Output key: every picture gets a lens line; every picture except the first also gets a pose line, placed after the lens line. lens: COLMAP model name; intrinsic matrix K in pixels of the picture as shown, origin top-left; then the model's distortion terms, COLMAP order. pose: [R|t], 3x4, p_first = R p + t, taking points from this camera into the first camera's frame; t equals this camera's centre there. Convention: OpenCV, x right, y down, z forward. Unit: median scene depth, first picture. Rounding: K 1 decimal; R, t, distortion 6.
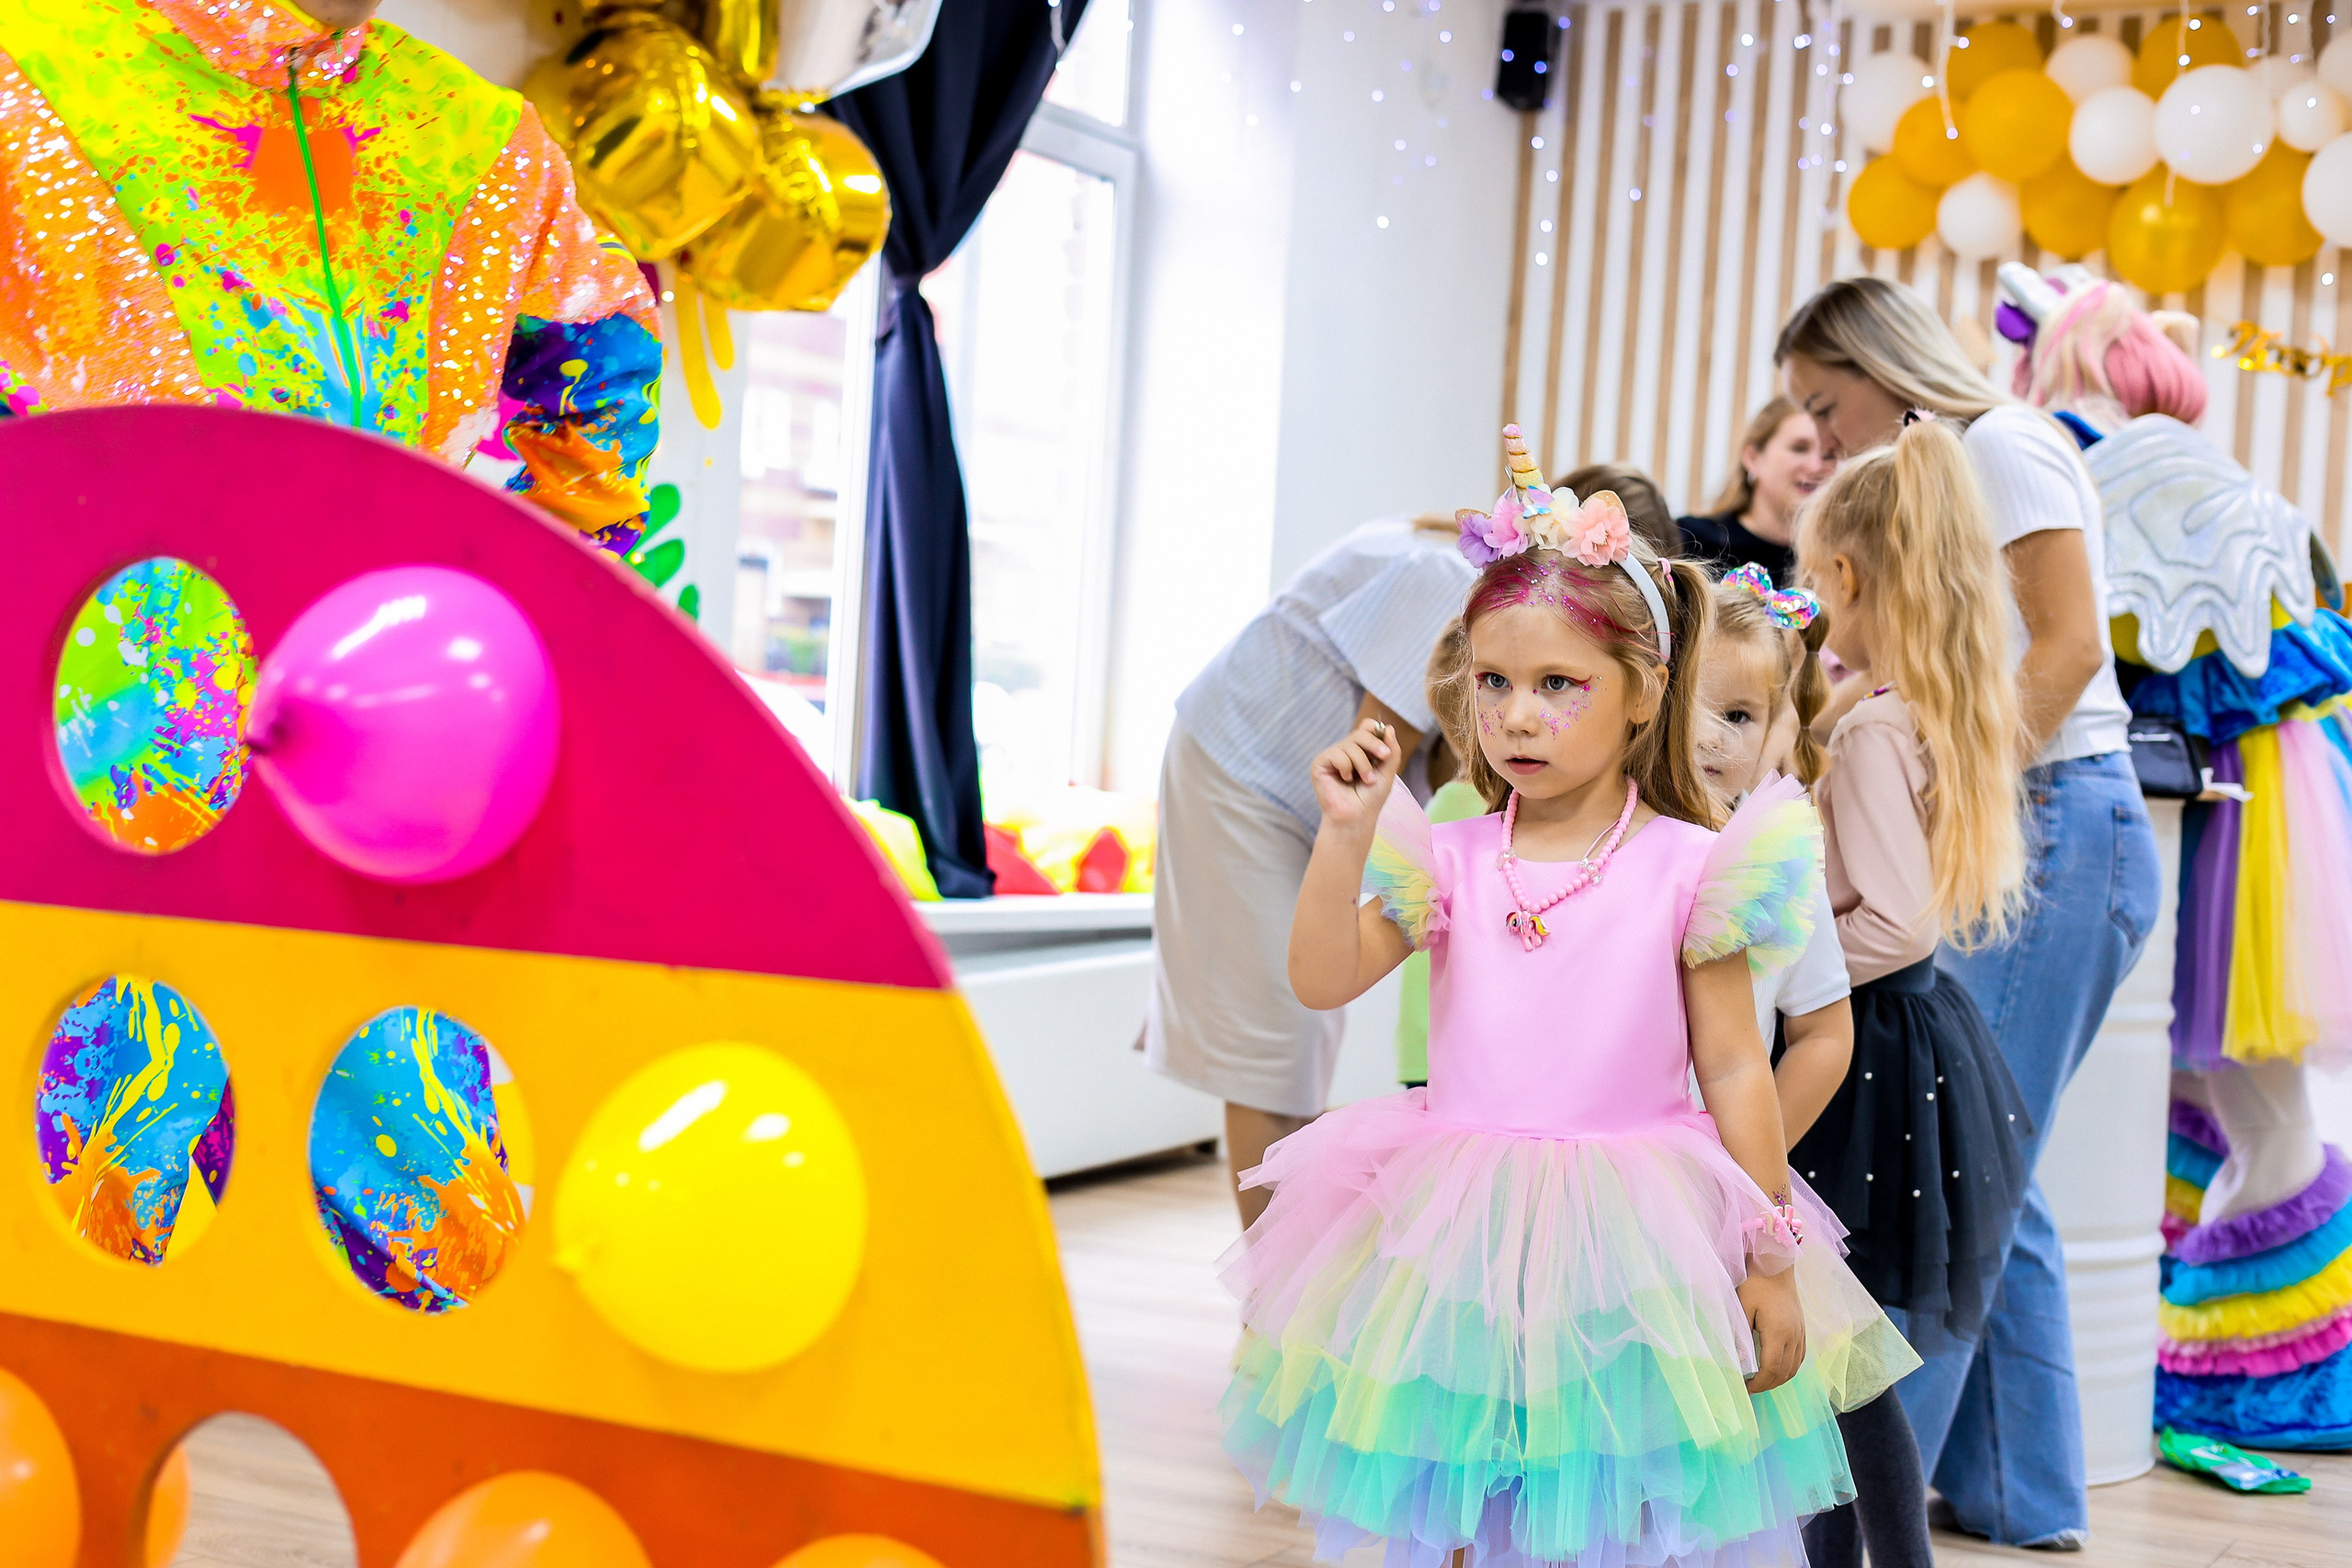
lens RADIAL K [[3401.2, 0, 1163.6], [0, 3401.2, 767.2], [0, 0, 1]] dist [0.018891, 0.000000]
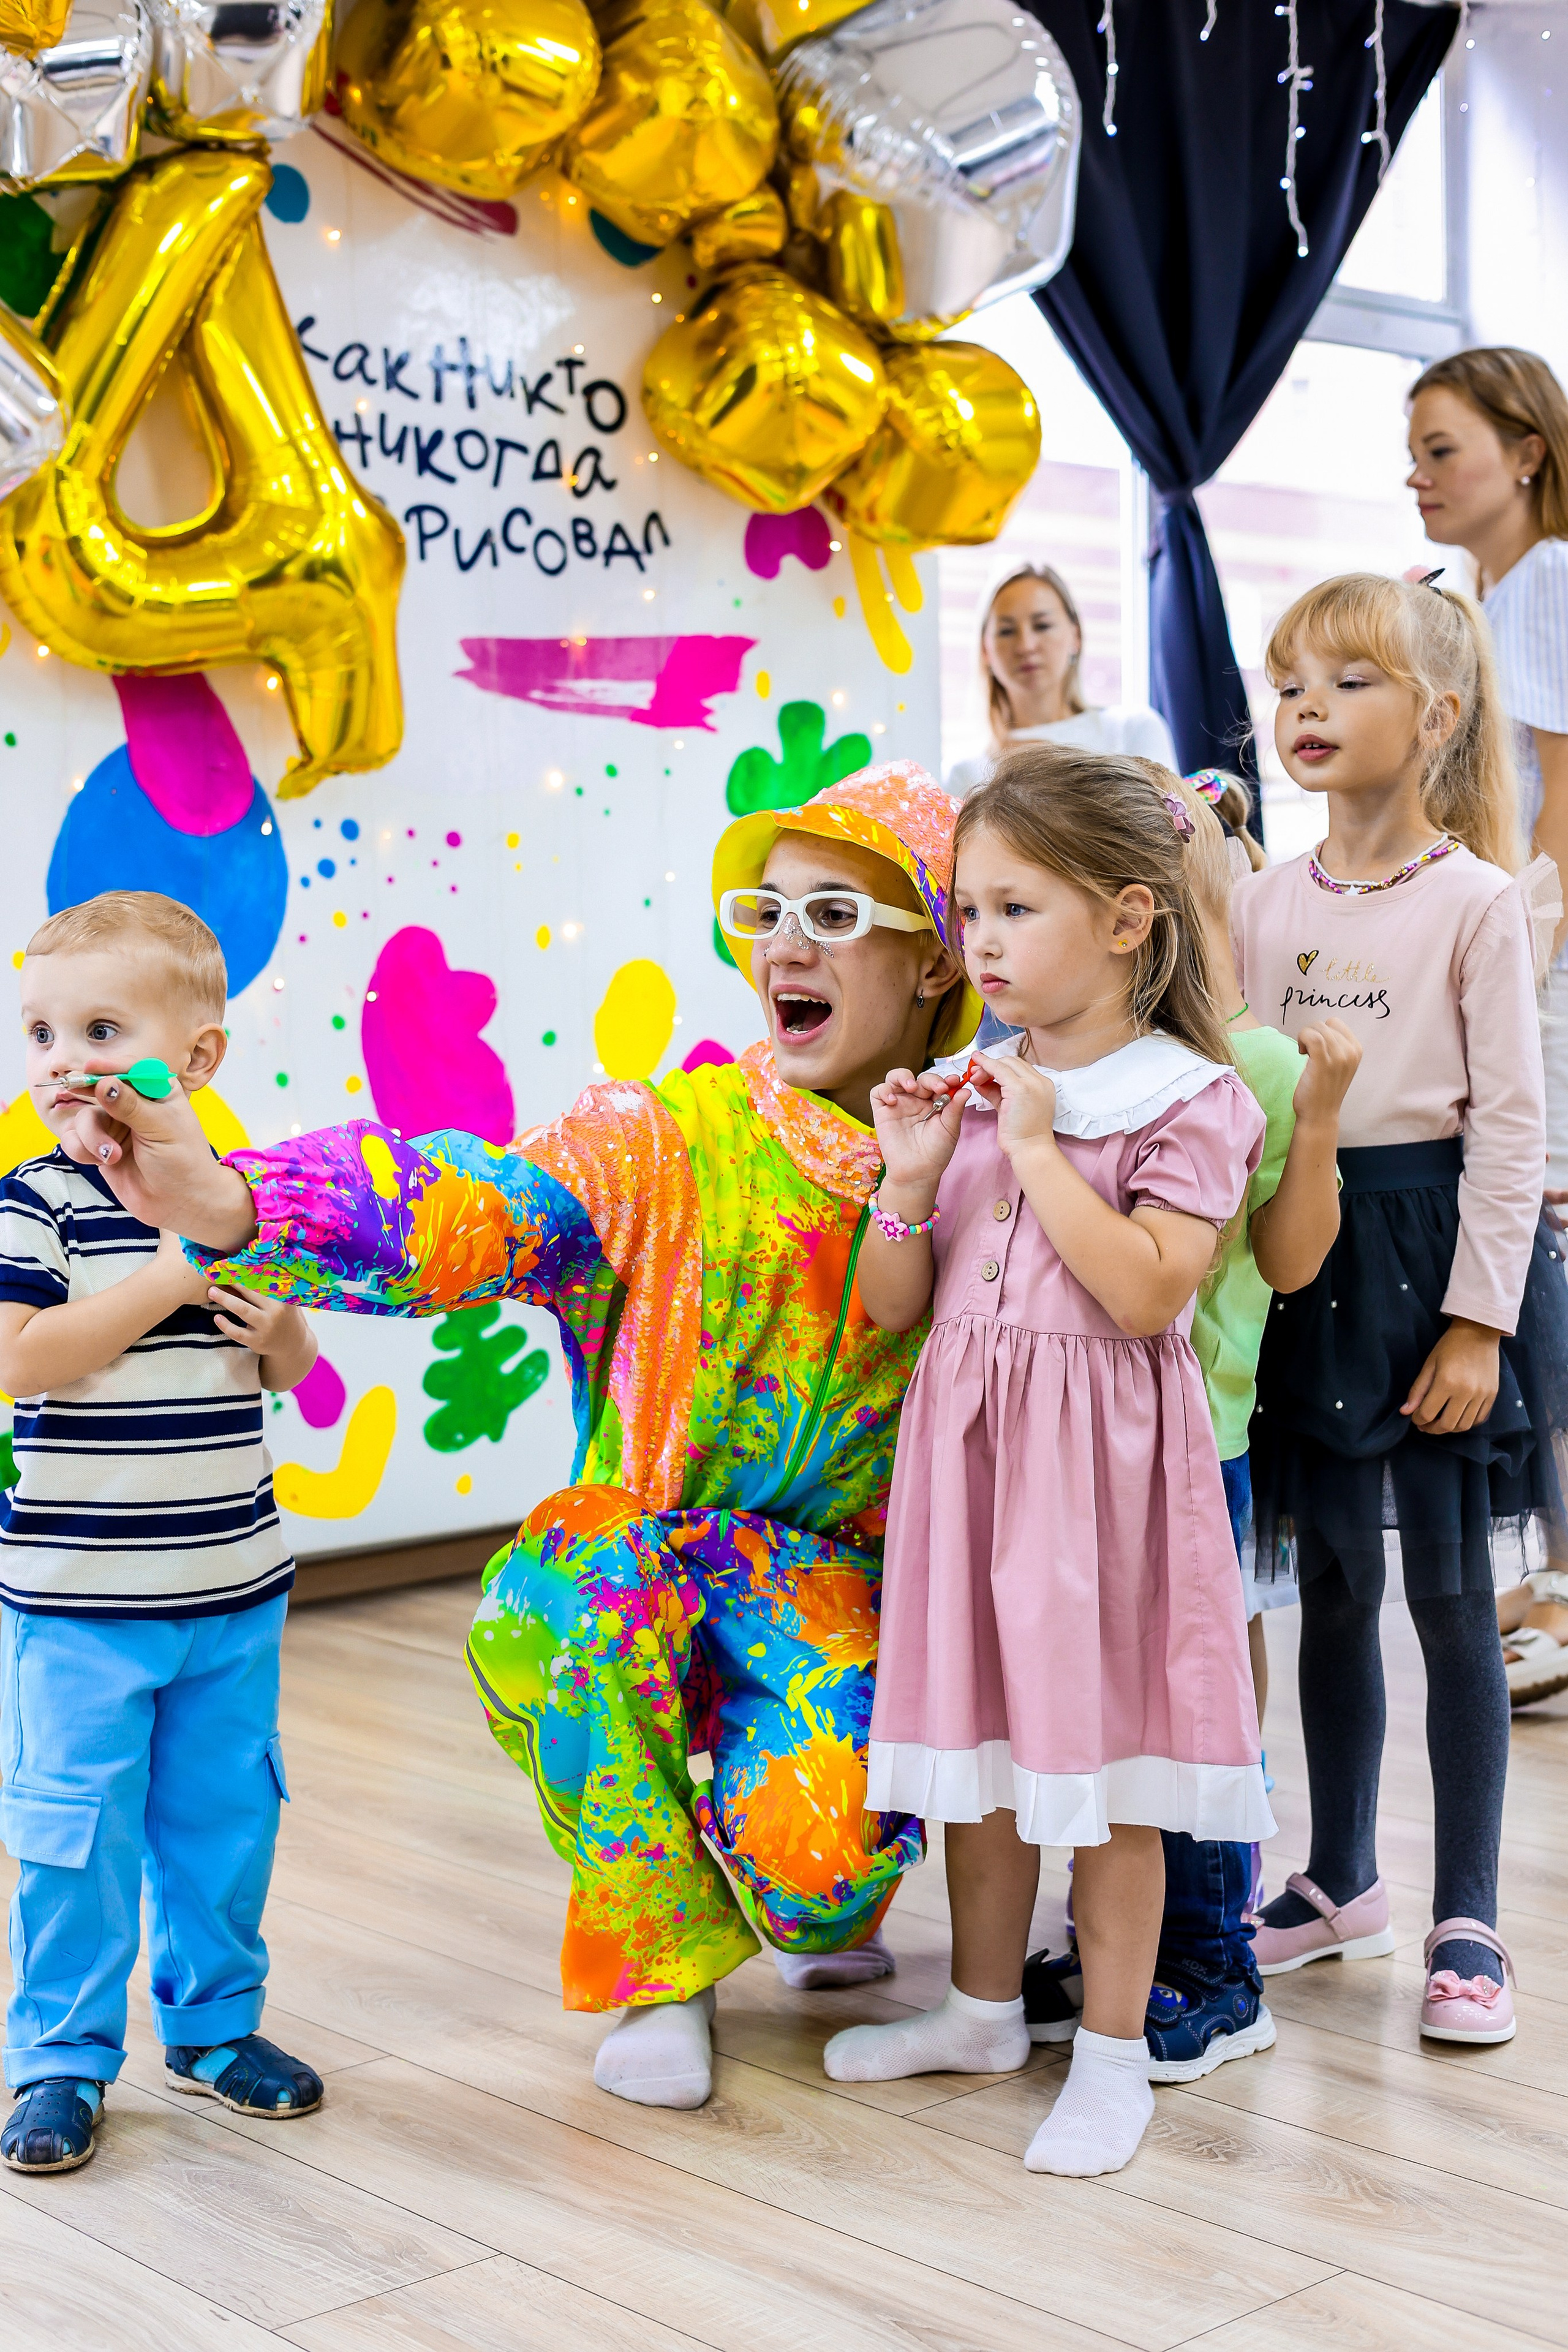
lens RADIAL K [[3401.6, 0, 770.1], [0, 3401.6, 1190.7], [0, 0, 1]] dist [0.018891, 0.000000]
pose [[0.938628, -0.046493, -0.341784, 0.175096], [0.065904, 0.996793, 0.045396, 0.004264], [0.338577, -0.065135, 0.938681, 0.043085]]
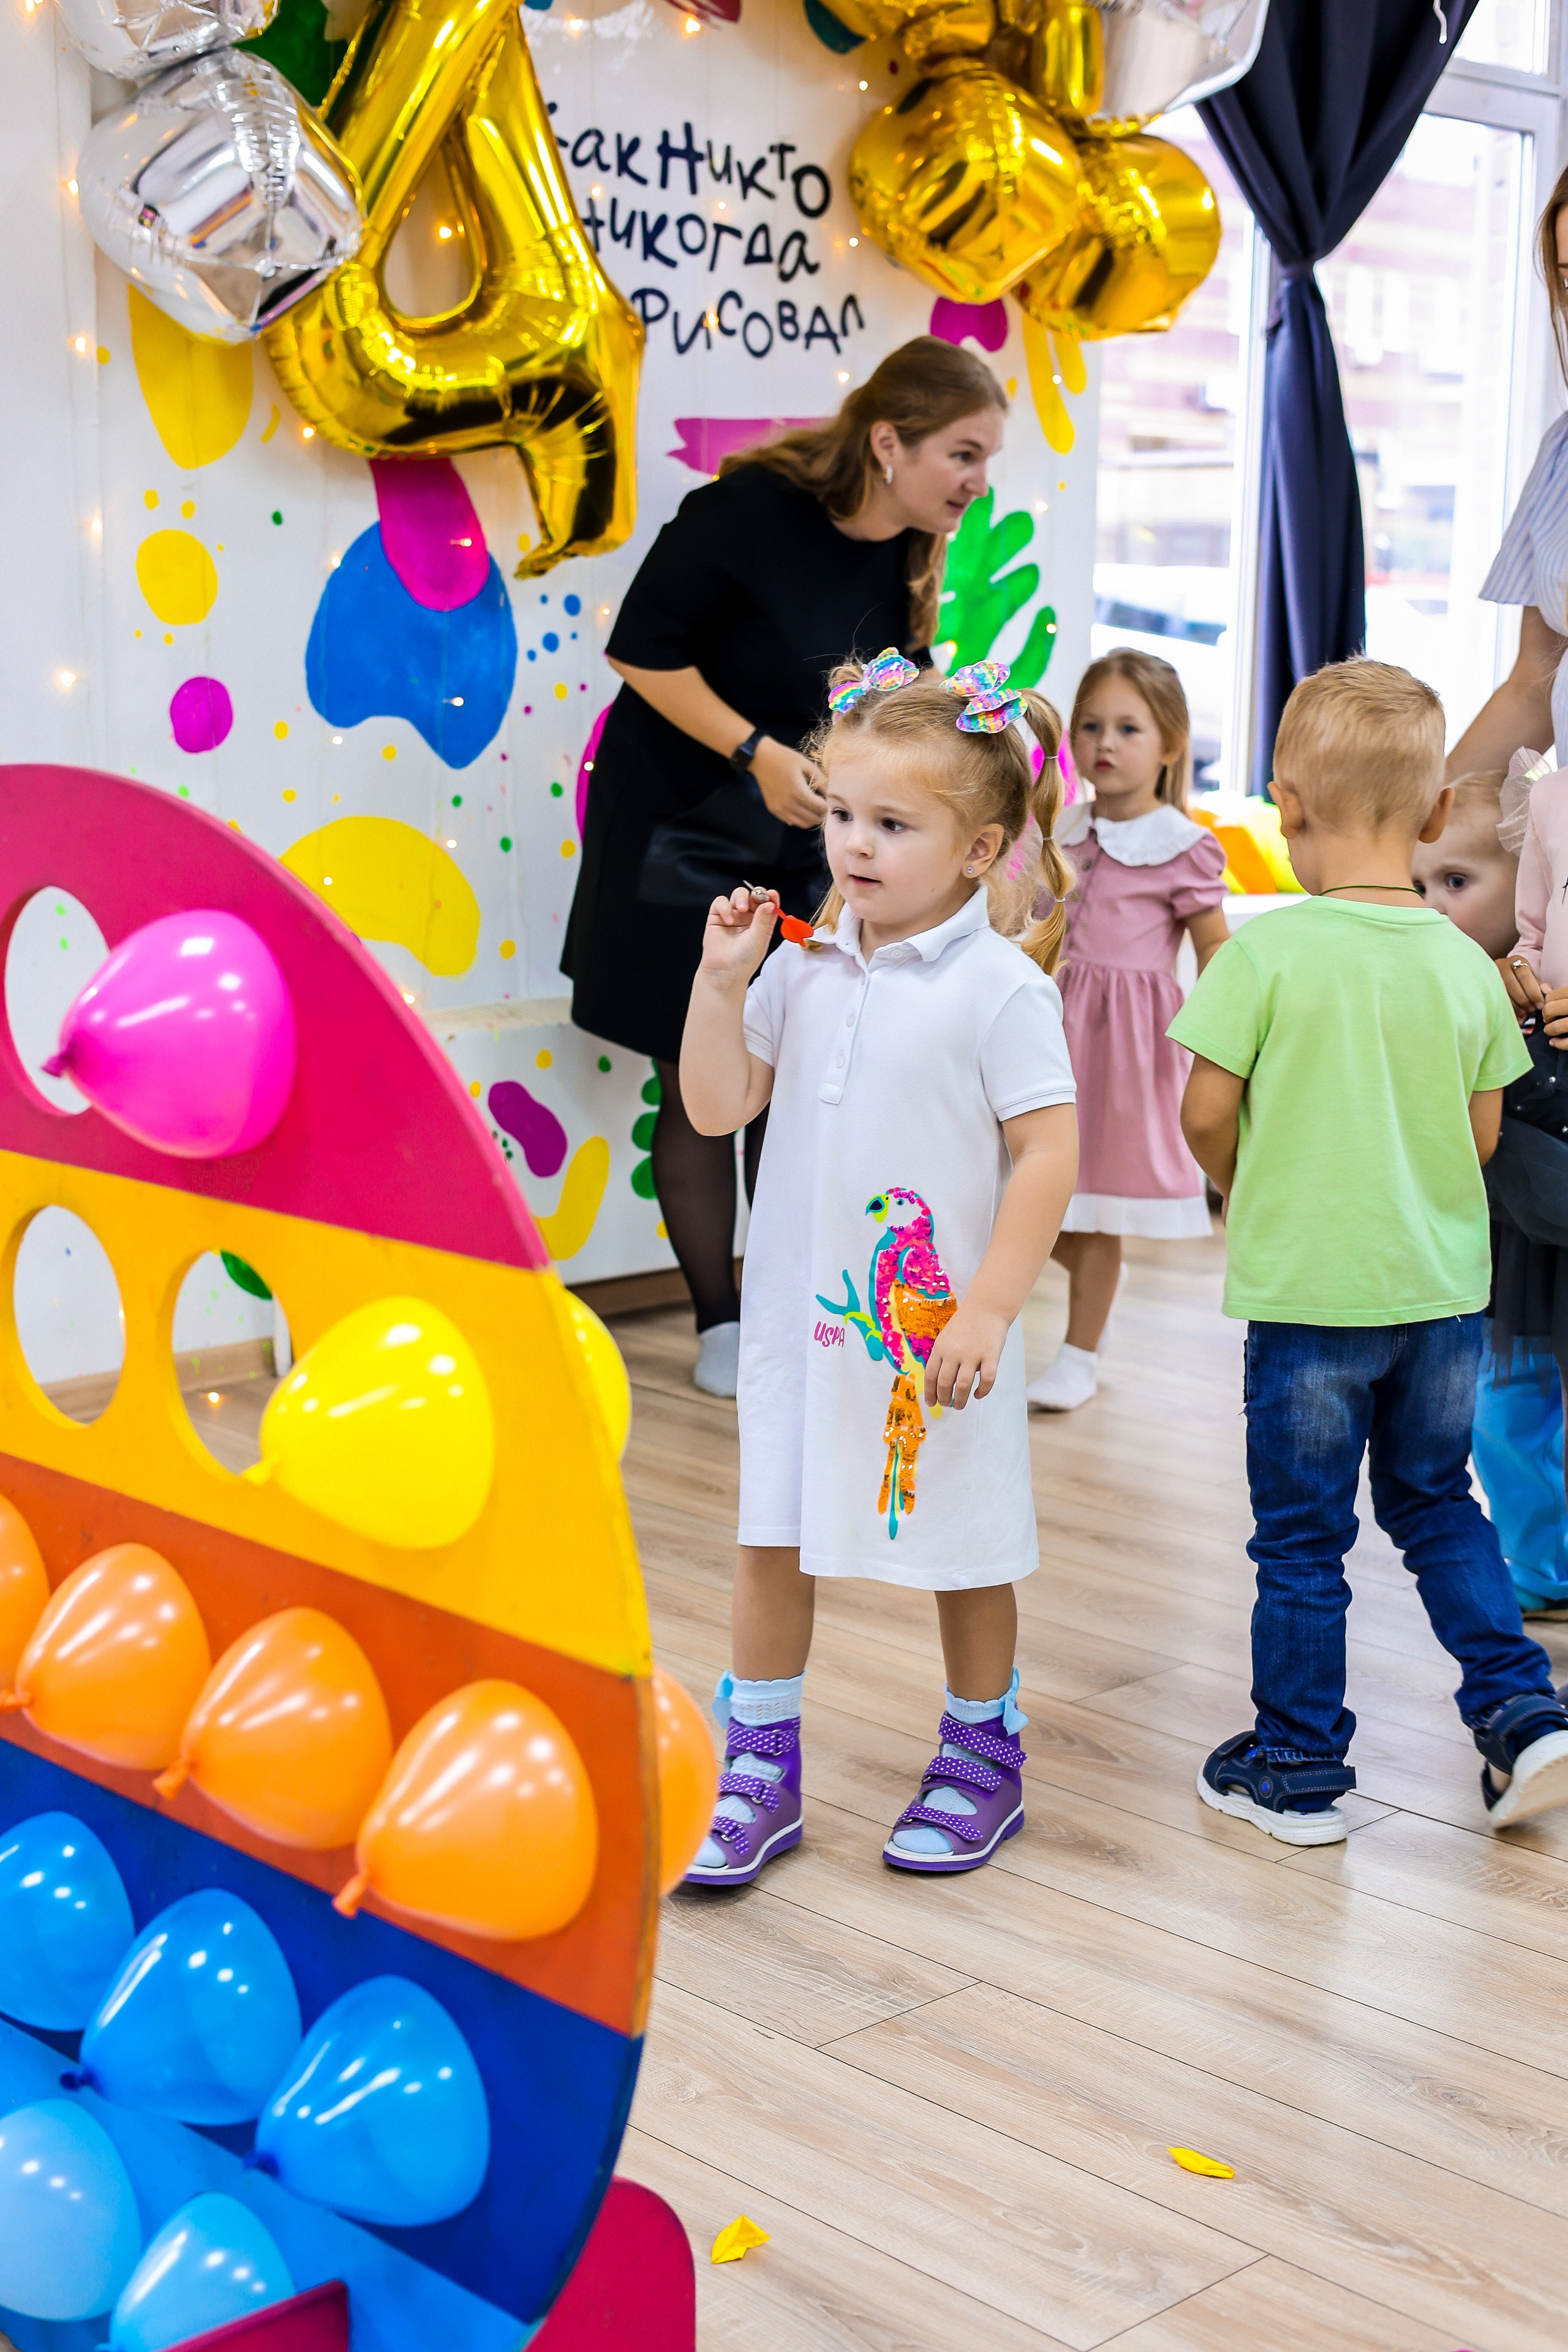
lens RADIAL K [[3401.6, 0, 785.6], [0, 3401.6, 1181.2], [0, 0, 1]] dist [0.018891, 0.000000]
pose [[0.954647, 0.014360, -0.297395, 0.104519], [0.031749, 0.988232, 0.149632, -0.040221], [0.296044, -0.152288, 0.942956, -0.042488]]
